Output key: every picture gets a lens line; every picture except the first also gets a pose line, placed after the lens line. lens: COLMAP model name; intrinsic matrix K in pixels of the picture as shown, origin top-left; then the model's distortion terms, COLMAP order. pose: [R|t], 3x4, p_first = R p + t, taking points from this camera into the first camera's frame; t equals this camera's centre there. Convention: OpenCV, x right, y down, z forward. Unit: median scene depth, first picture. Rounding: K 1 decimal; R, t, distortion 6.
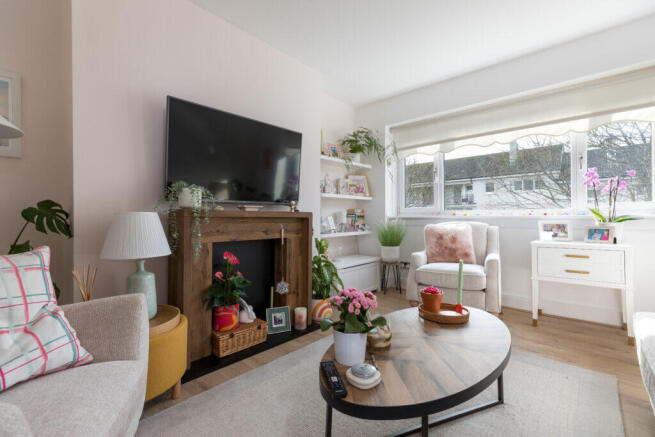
lens RADIAL K [[291.6, 0, 327.5], [0, 291.6, 218.5], [0, 0, 1]] dist [0.002267, 0.000775]
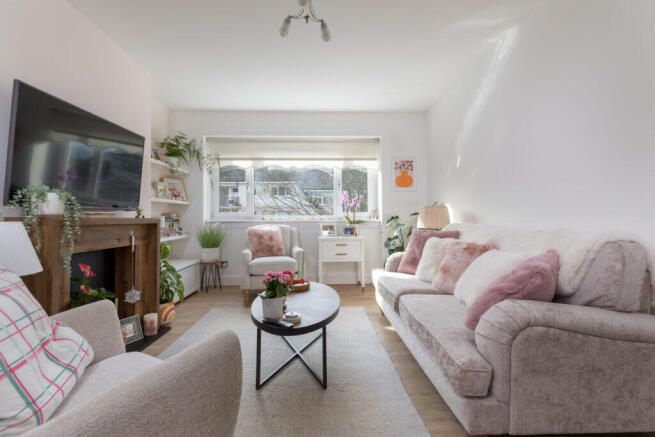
lens RADIAL K [[317.7, 0, 327.5], [0, 317.7, 218.5], [0, 0, 1]] dist [-0.000472, -0.000041]
pose [[0.705704, -0.003061, 0.708500, -0.397692], [0.002823, 0.999995, 0.001508, -0.019134], [-0.708501, 0.000935, 0.705709, -0.181896]]
